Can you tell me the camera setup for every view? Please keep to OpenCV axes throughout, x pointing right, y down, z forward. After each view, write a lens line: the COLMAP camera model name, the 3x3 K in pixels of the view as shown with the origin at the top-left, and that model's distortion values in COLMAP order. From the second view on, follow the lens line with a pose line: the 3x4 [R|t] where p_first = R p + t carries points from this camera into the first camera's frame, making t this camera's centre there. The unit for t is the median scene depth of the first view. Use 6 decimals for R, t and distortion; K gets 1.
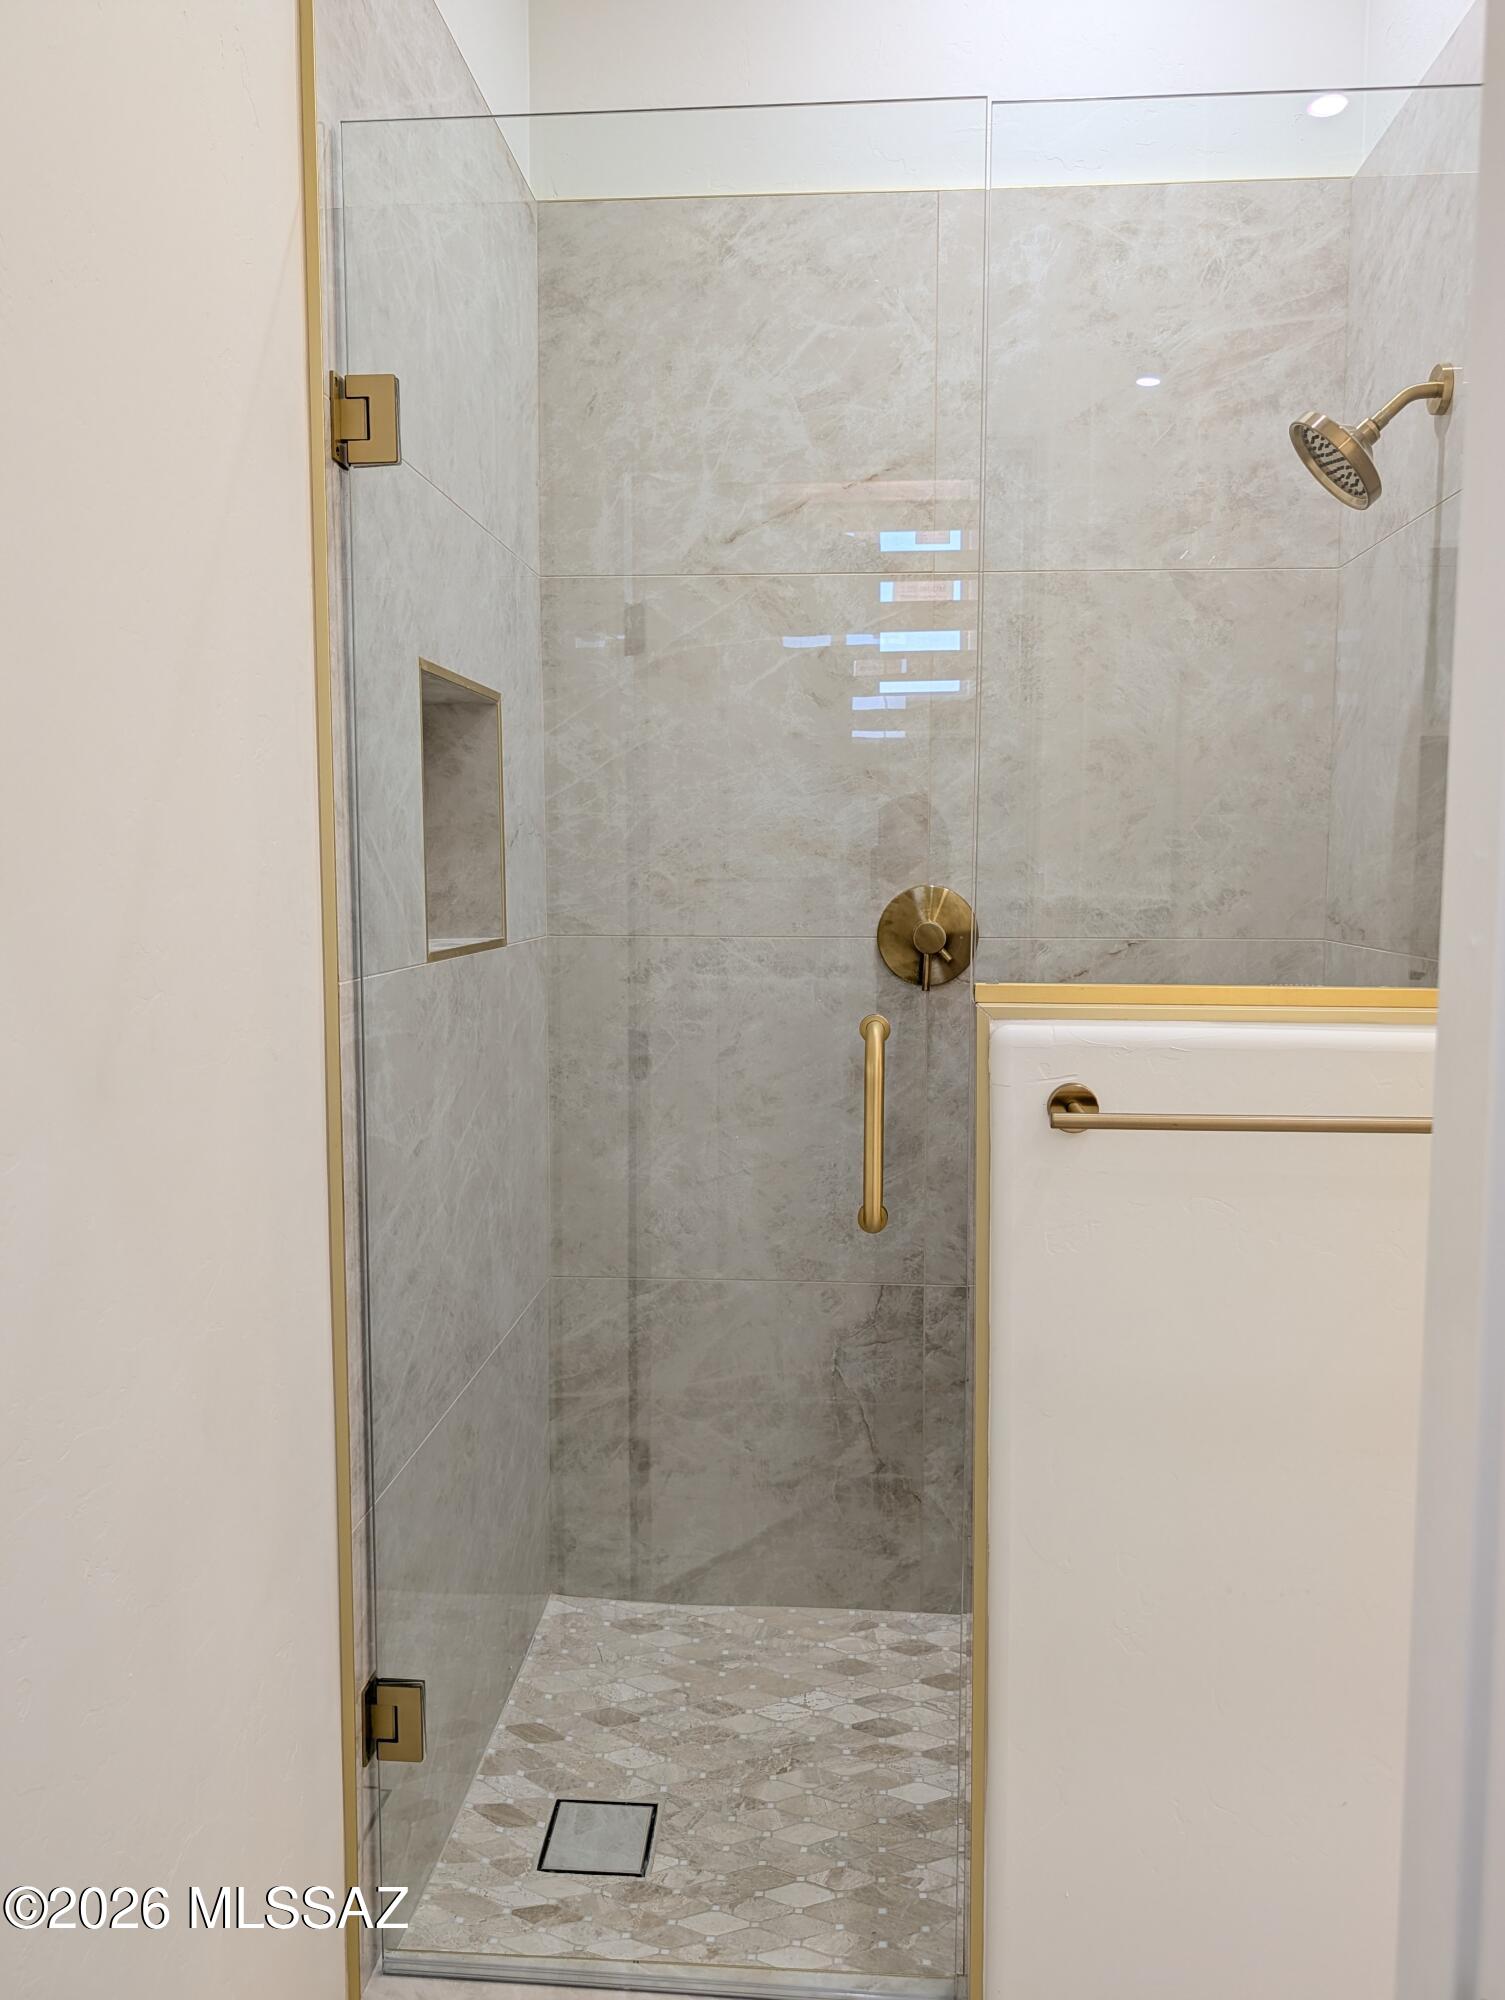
lens RADIAL K [[1453.6, 0, 752.5], [0, 1453.6, 1000.0], [0, 0, 1]] dist [0.005567, 0.002760]
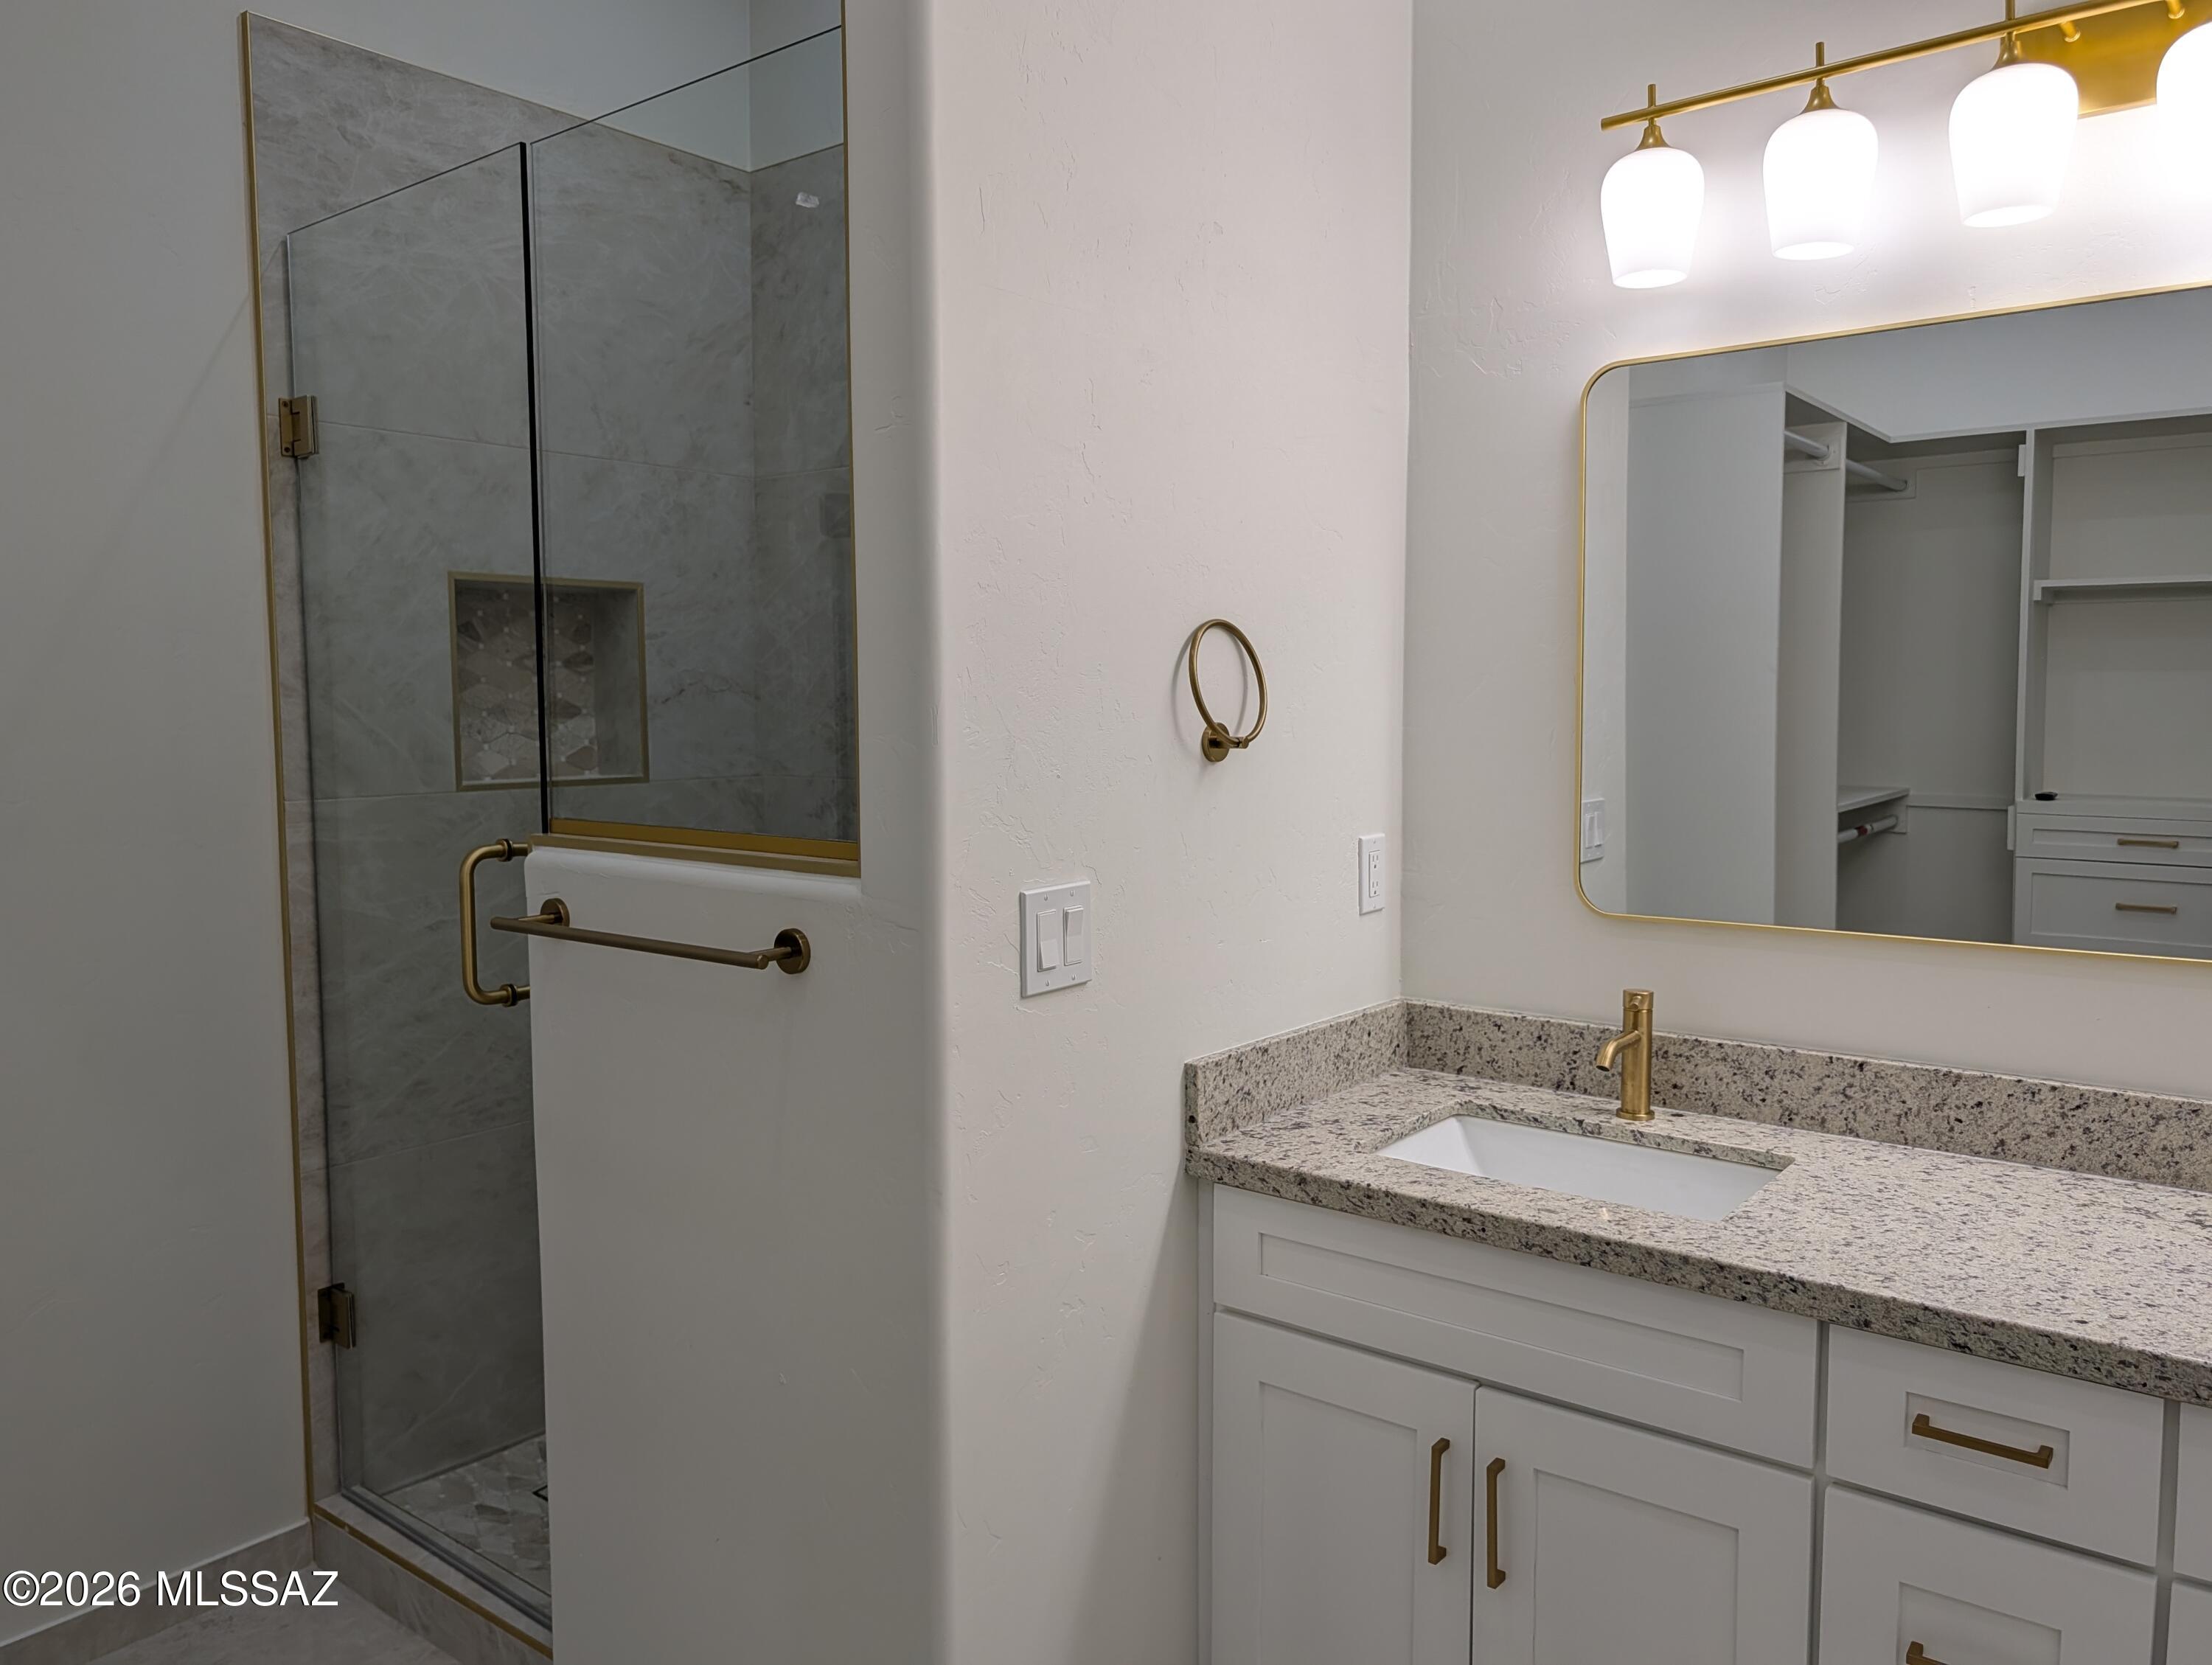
lens RADIAL K [[1607.7, 0, 1106.0], [0, 1607.7, 832.5], [0, 0, 1]] dist [0.005567, 0.002760]
pose [[0.827056, 0.042844, -0.560485, 0.872004], [-0.047624, 0.998847, 0.006079, -0.020733], [0.560099, 0.021665, 0.828142, 0.067423]]
